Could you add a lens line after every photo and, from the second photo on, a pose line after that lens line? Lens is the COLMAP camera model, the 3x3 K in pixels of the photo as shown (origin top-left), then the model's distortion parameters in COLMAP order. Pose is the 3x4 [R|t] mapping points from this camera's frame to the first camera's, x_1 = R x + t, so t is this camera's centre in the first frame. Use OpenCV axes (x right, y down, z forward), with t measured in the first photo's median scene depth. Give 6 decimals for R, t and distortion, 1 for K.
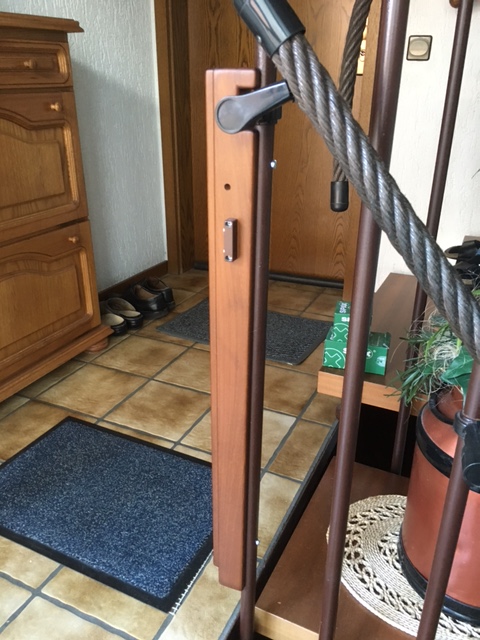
lens RADIAL K [[540.4, 0, 240.0], [0, 540.4, 320.0], [0, 0, 1]] dist [0.068227, -0.098246]
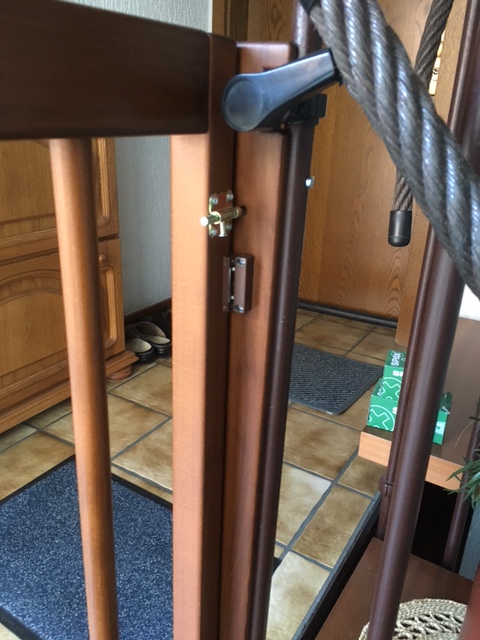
lens RADIAL K [[540.4, 0, 240.0], [0, 540.4, 320.0], [0, 0, 1]] dist [0.068227, -0.098246]
pose [[0.993283, 0.071874, -0.090679, 0.021968], [-0.075324, 0.996537, -0.035211, -0.034763], [0.087834, 0.041805, 0.995258, 0.135558]]
